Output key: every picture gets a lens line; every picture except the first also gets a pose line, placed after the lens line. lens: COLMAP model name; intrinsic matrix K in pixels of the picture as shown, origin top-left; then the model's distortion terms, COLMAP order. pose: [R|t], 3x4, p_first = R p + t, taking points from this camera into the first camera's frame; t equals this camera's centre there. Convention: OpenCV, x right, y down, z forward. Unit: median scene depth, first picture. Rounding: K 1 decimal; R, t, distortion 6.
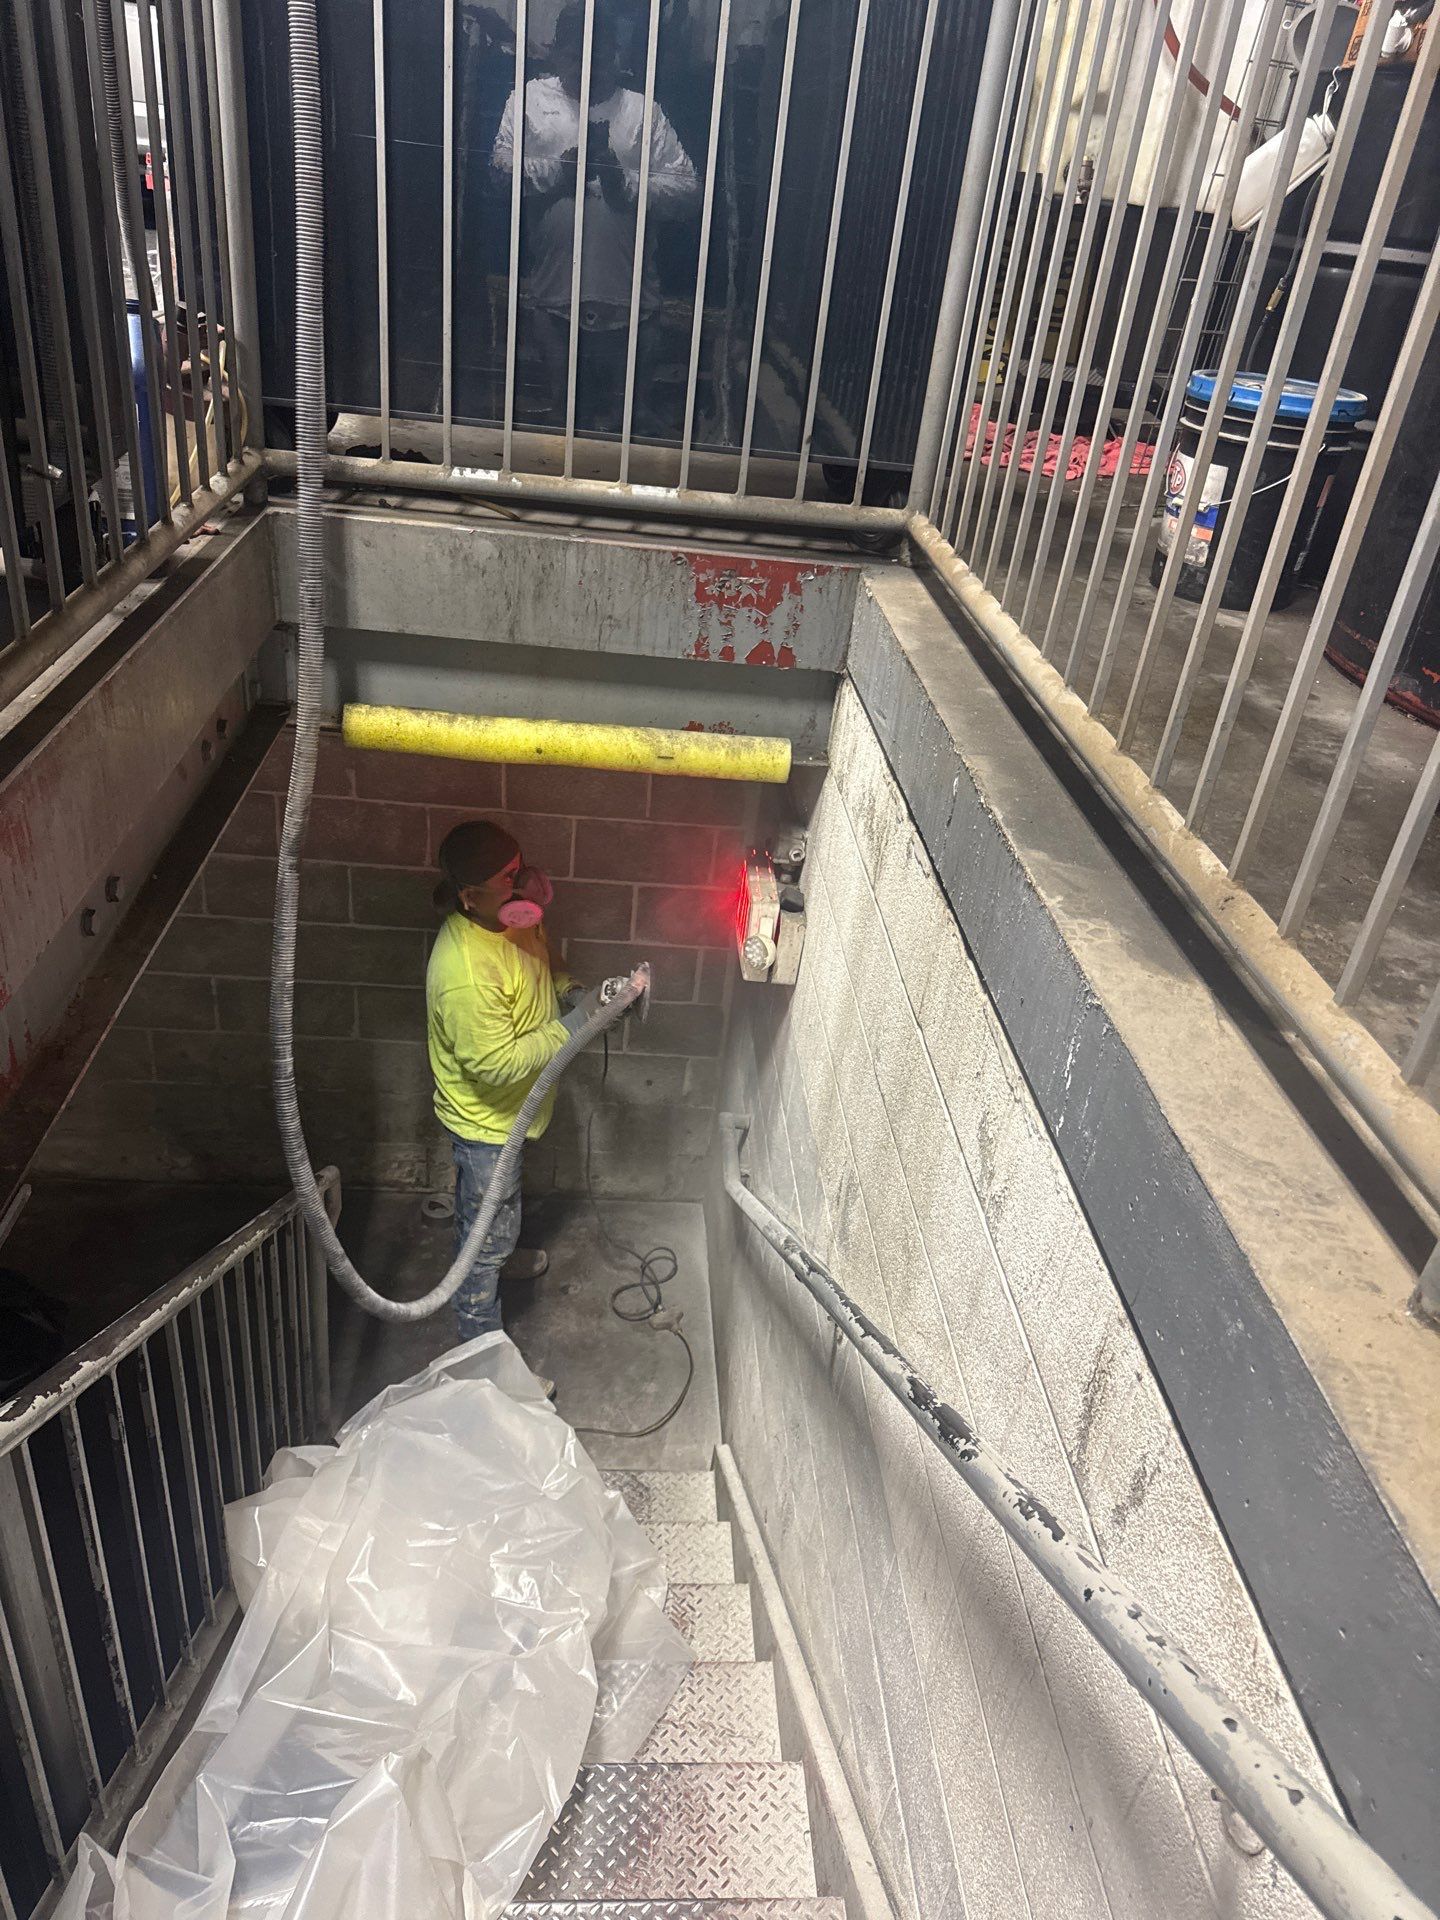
lens RADIAL K [[1370.1, 0, 720.0], [0, 1370.1, 960.0], [0, 0, 1]] dist [0.118562, -0.201810]
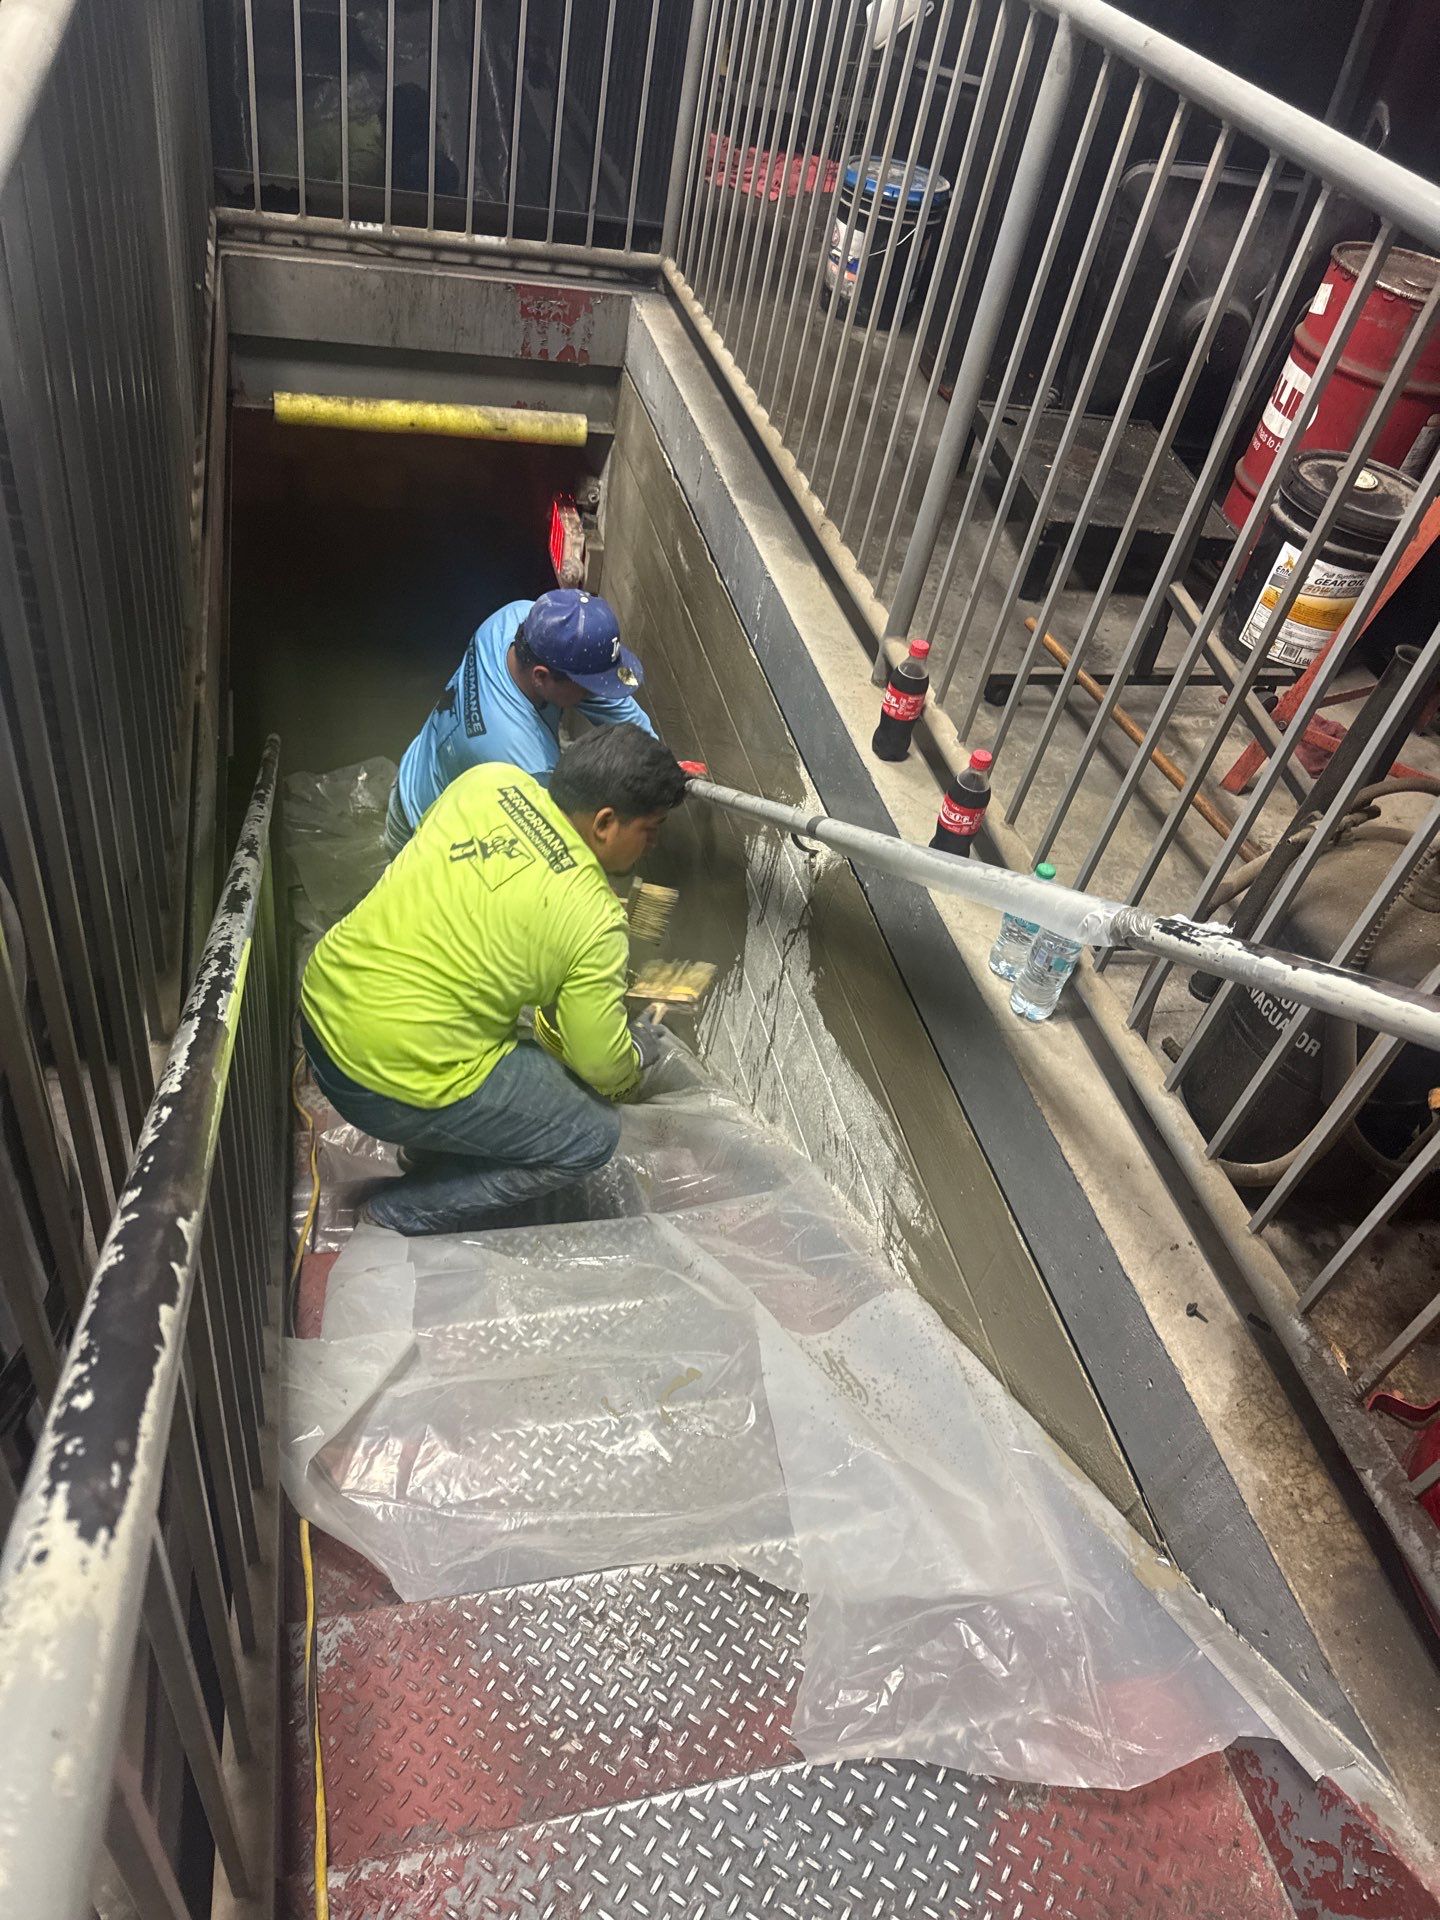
lens RADIAL K [[1370.1, 0, 720.0], [0, 1370.1, 960.0], [0, 0, 1]] dist [0.118562, -0.201810]
pose [[0.983222, -0.074584, 0.166466, -0.106861], [0.030426, 0.966860, 0.253486, 0.031805], [-0.179855, -0.244169, 0.952908, -0.614942]]
